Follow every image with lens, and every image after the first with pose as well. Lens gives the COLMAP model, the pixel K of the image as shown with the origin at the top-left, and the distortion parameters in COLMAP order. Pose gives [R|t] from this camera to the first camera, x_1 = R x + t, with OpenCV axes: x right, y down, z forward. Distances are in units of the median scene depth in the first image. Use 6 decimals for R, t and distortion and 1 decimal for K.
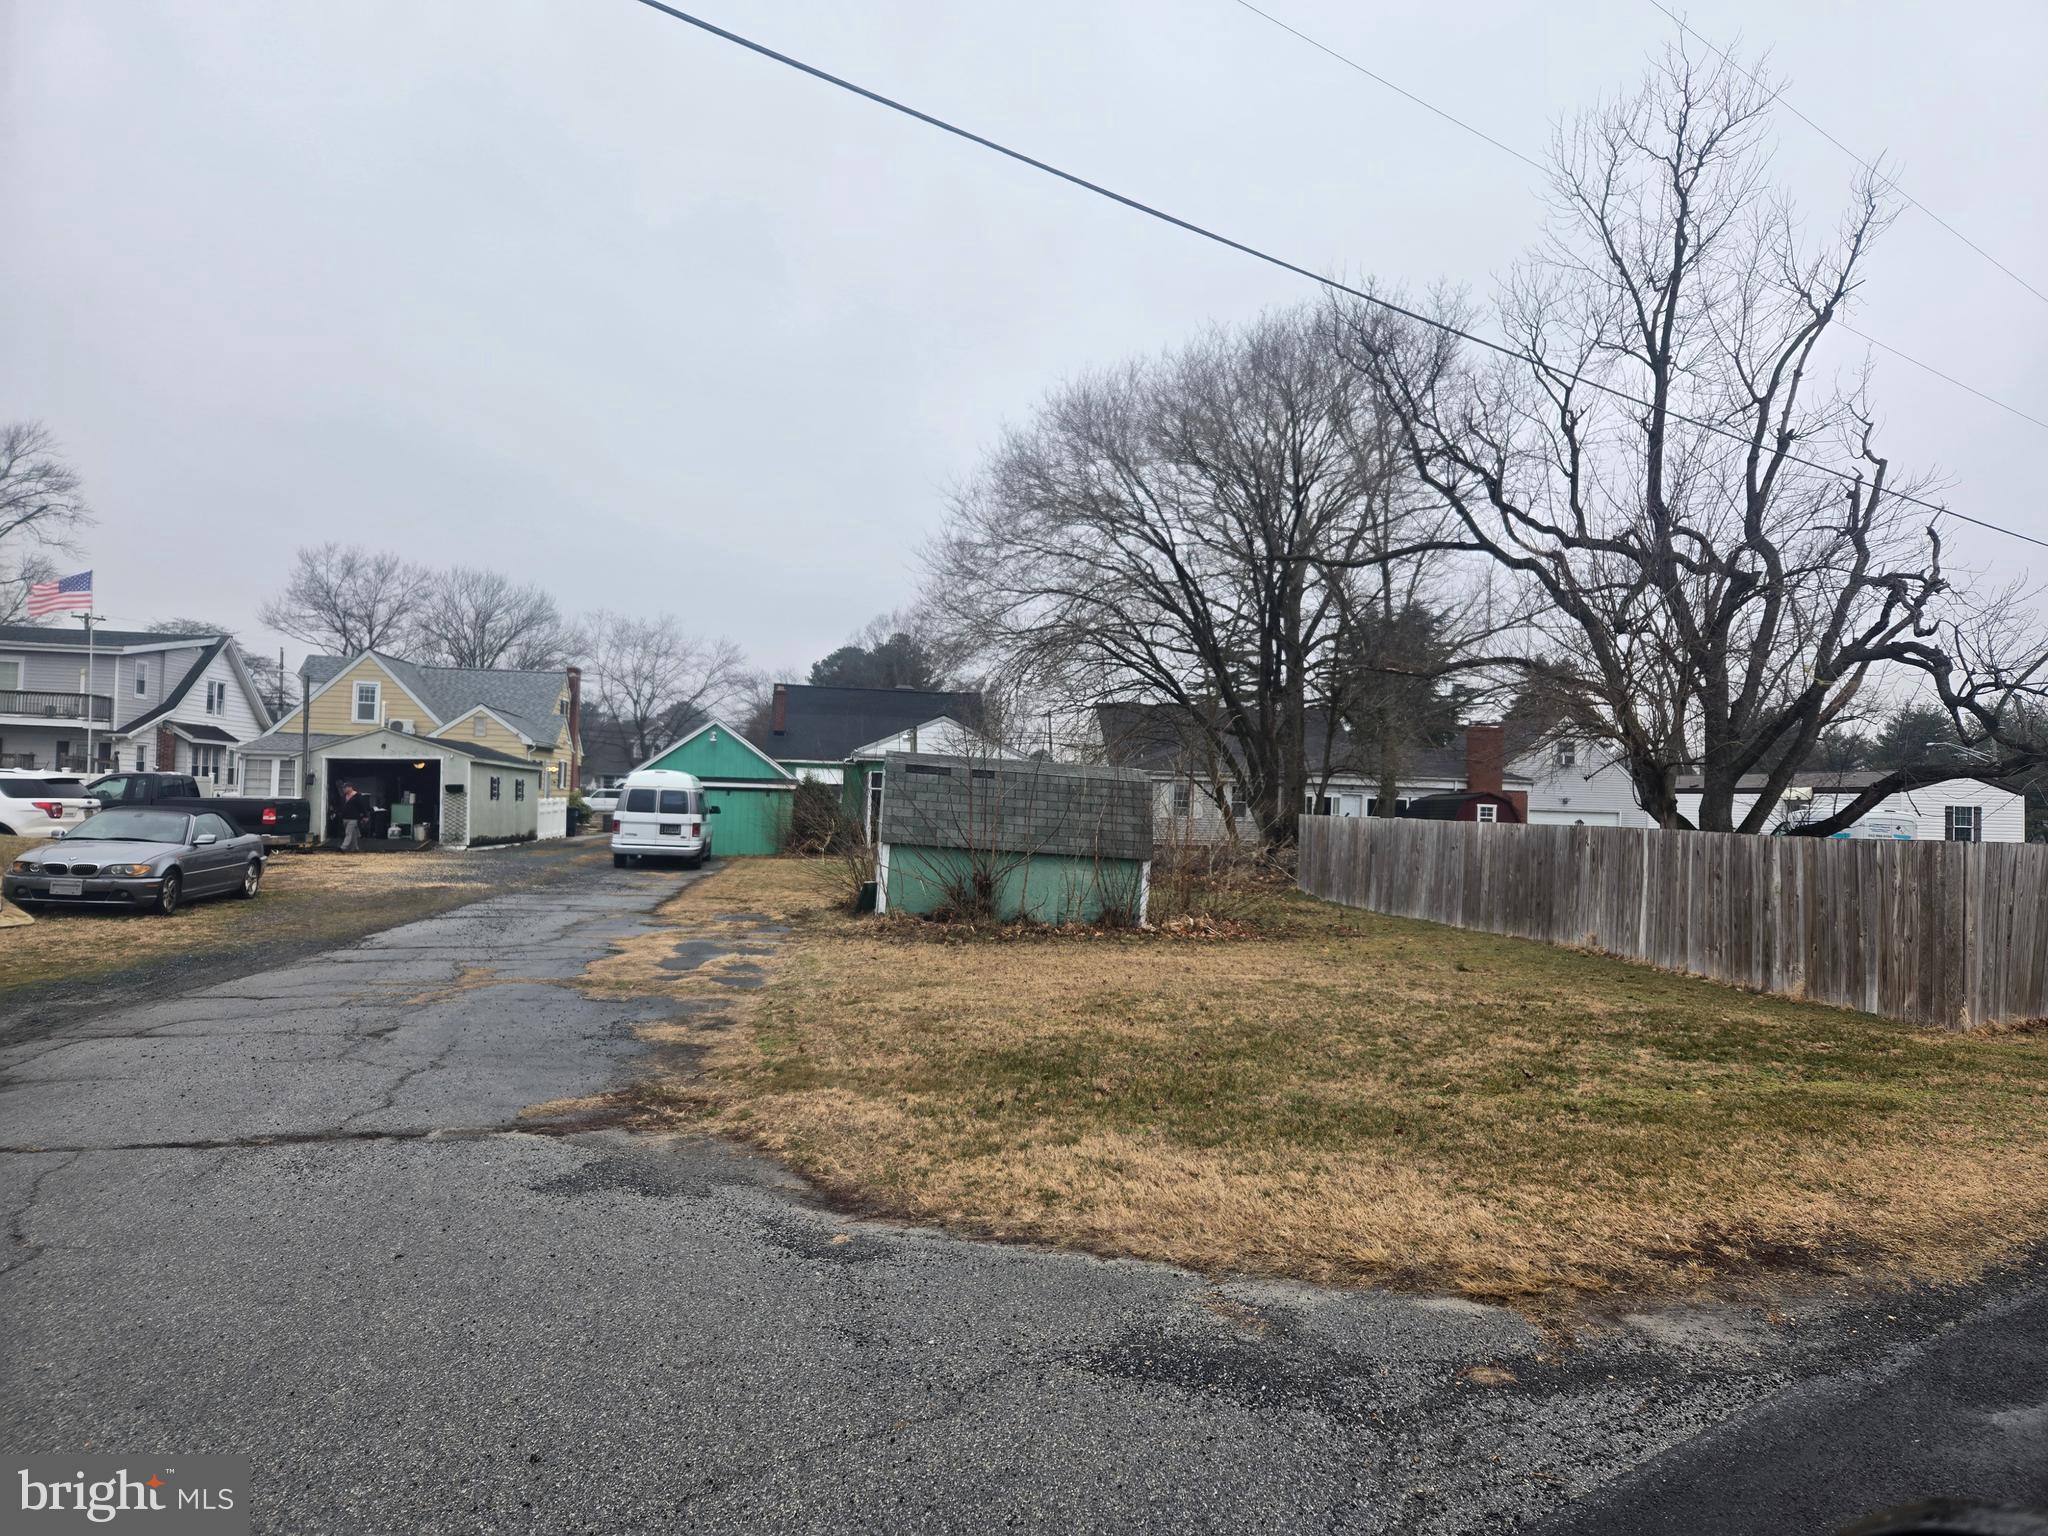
lens RADIAL K [[1375.0, 0, 1024.0], [0, 1375.0, 768.0], [0, 0, 1]] dist [0.074893, -0.055248]
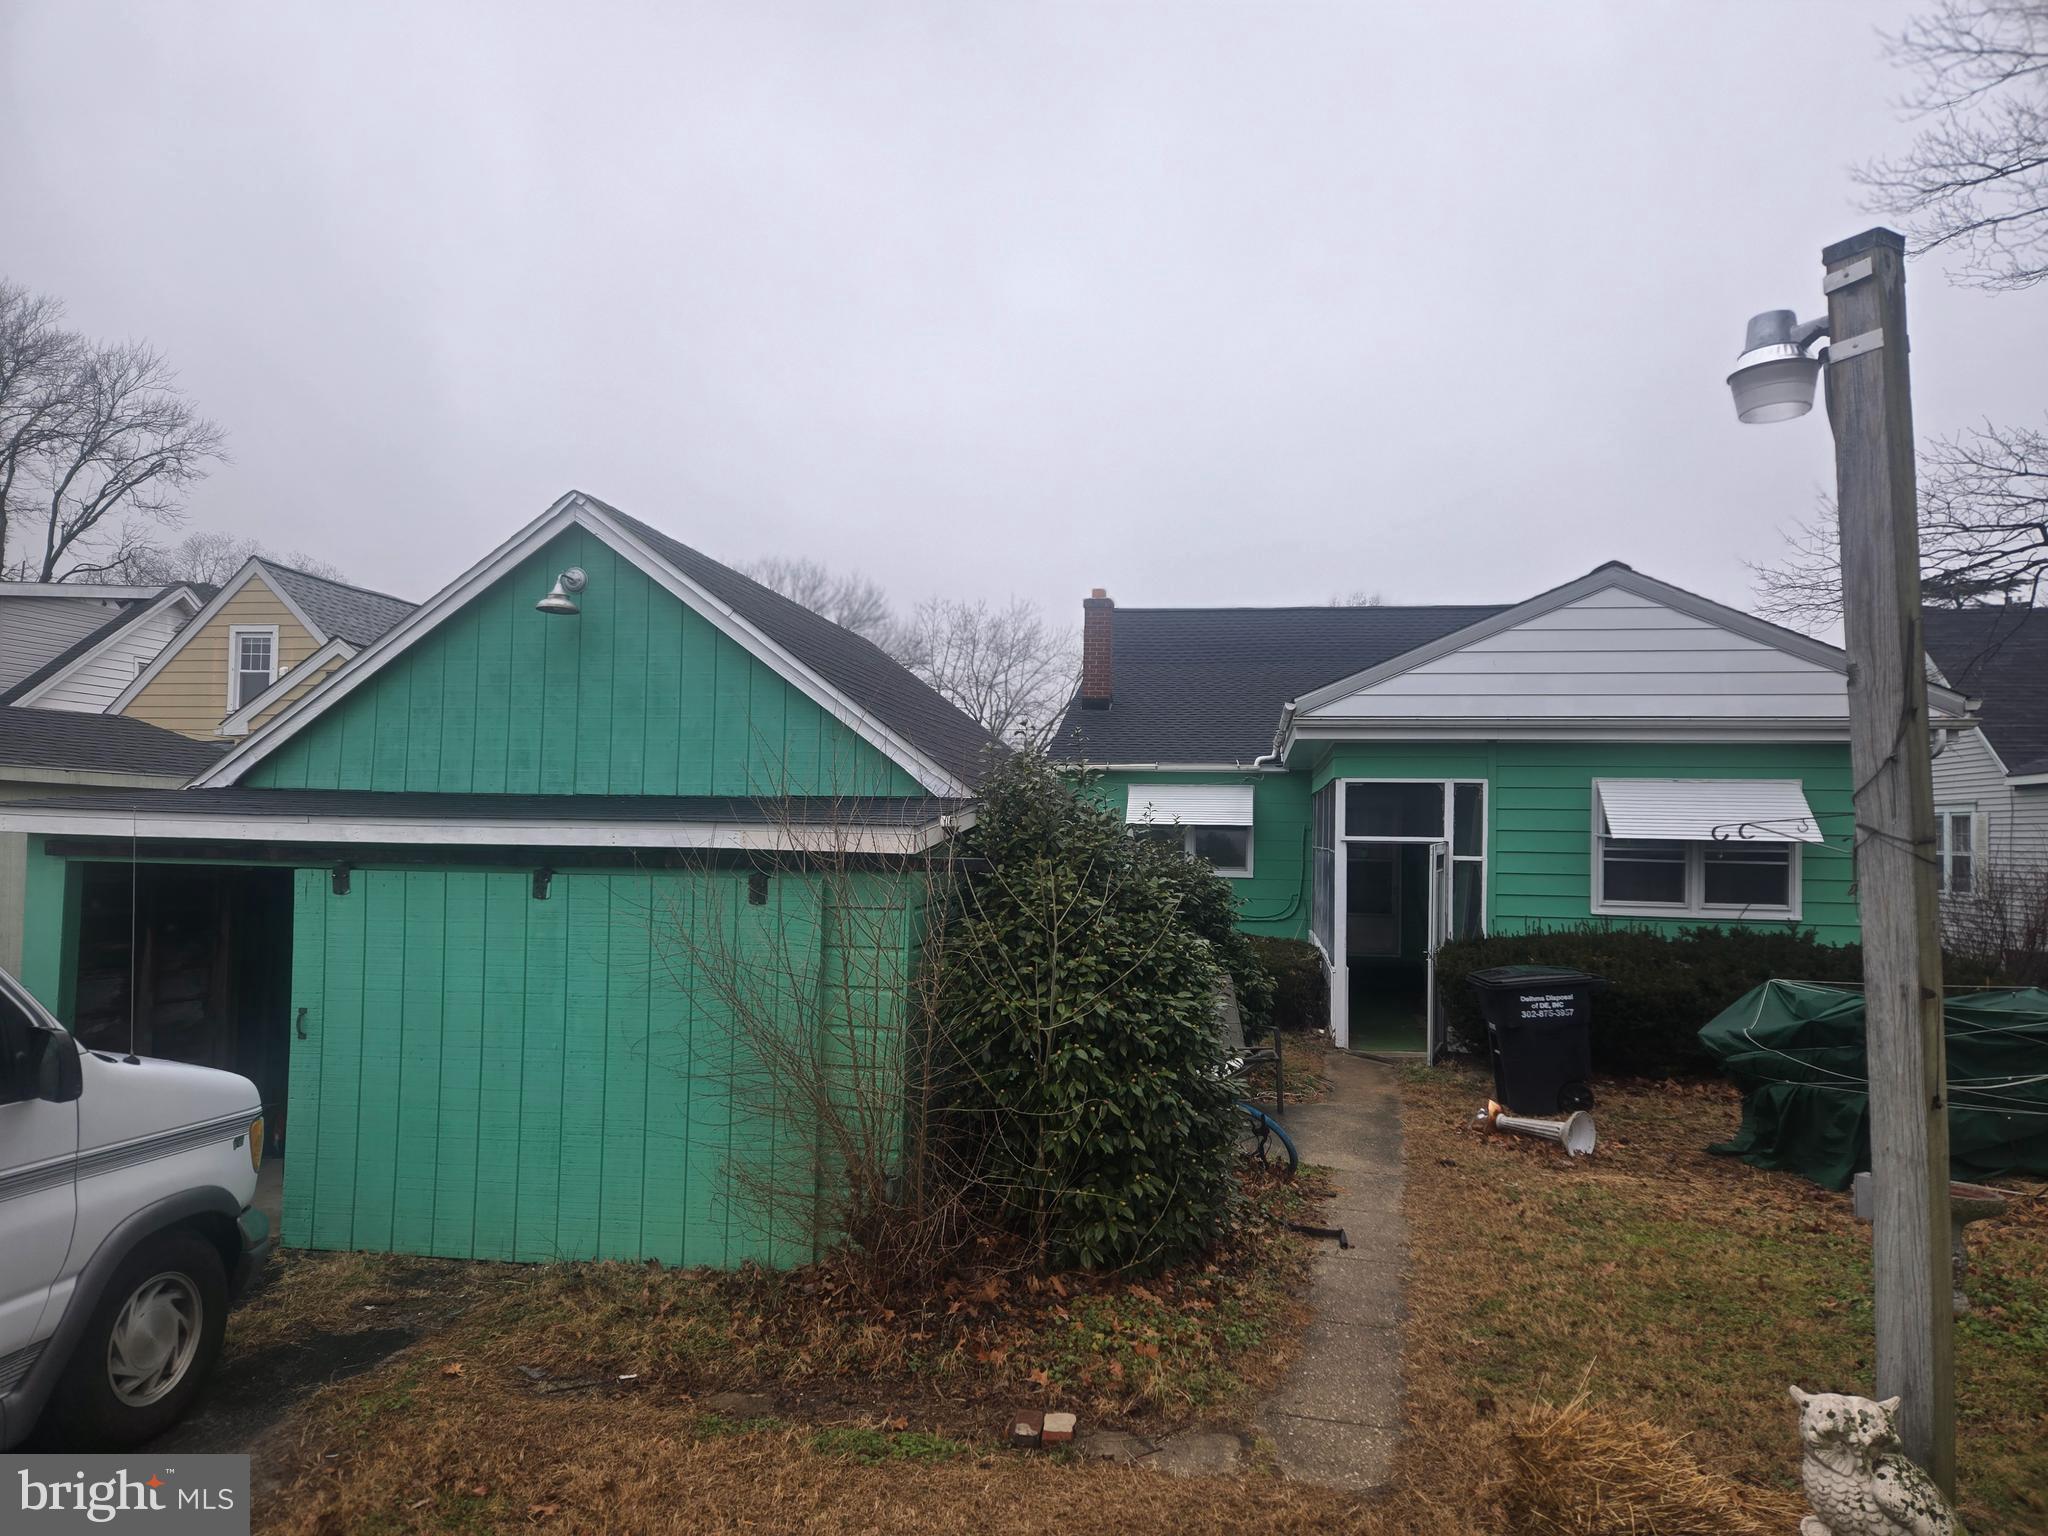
lens RADIAL K [[1381.3, 0, 1024.0], [0, 1381.3, 768.0], [0, 0, 1]] dist [0.066741, -0.053900]
pose [[0.952141, -0.028404, -0.304336, -0.082733], [0.018144, 0.999169, -0.036487, 0.008882], [0.305120, 0.029219, 0.951866, 0.670903]]
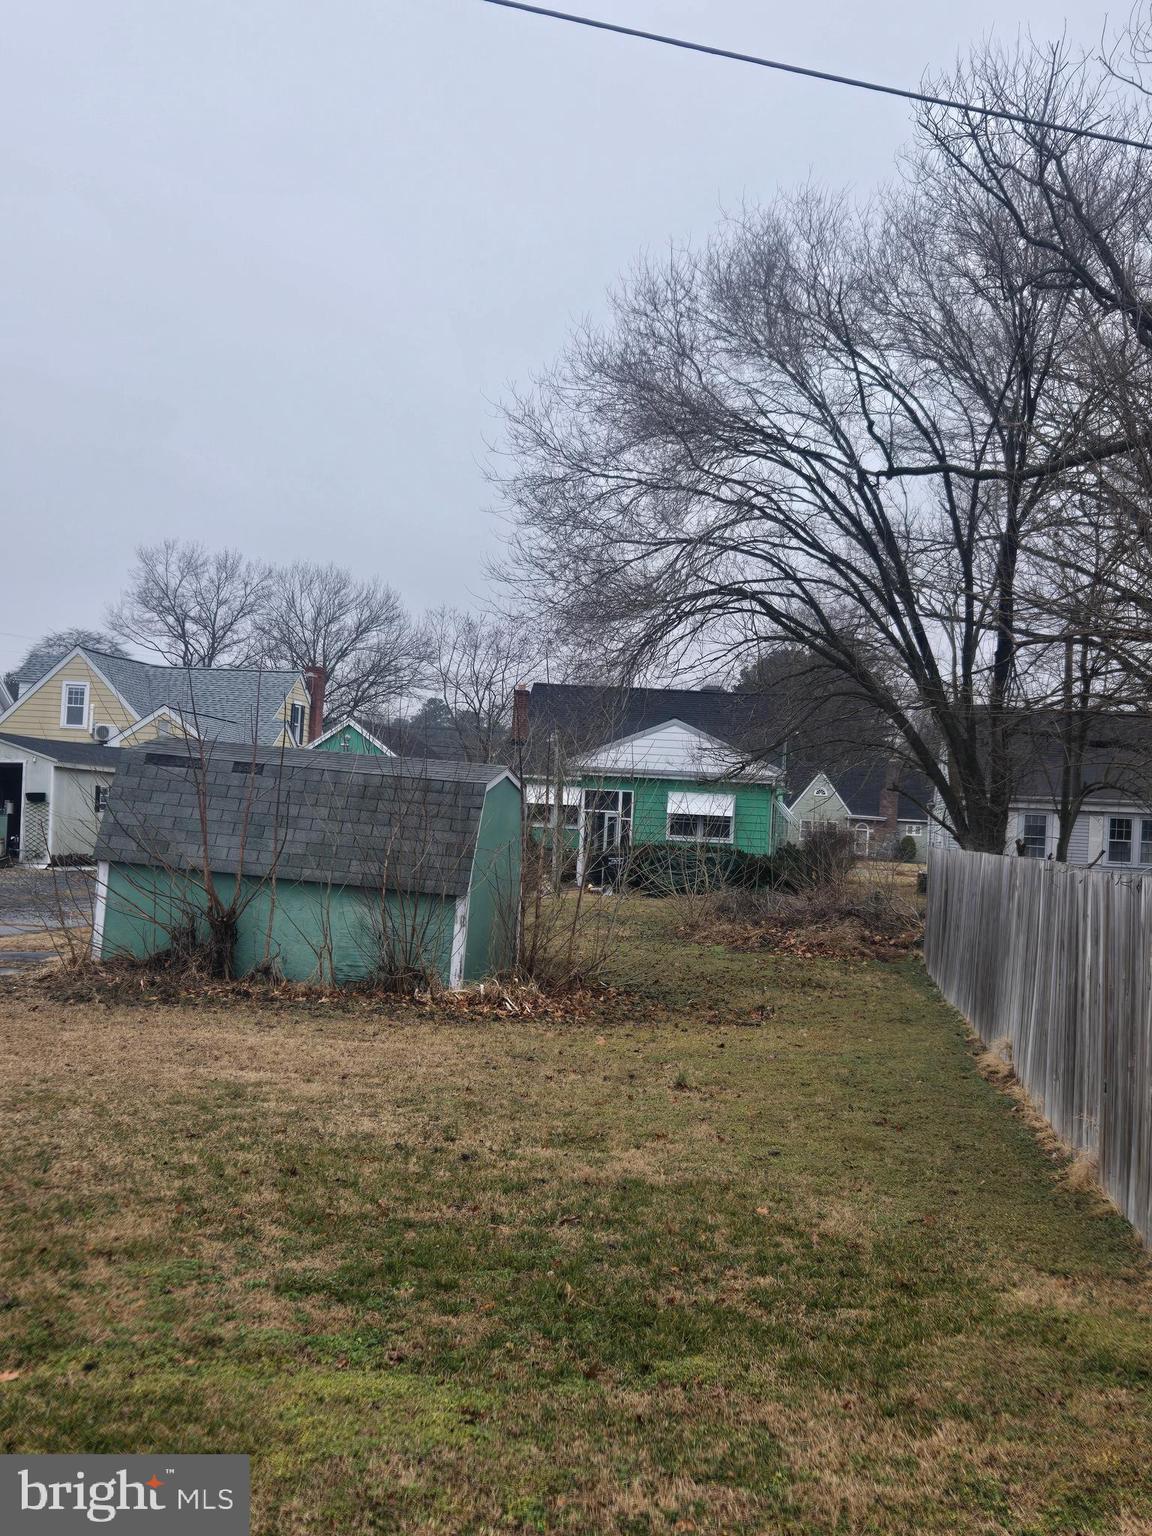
lens RADIAL K [[1637.7, 0, 576.0], [0, 1637.7, 768.0], [0, 0, 1]] dist [0.001496, -0.000949]
pose [[0.957443, 0.010649, -0.288427, 0.149105], [-0.016292, 0.999720, -0.017172, 0.006432], [0.288163, 0.021140, 0.957348, 0.094369]]
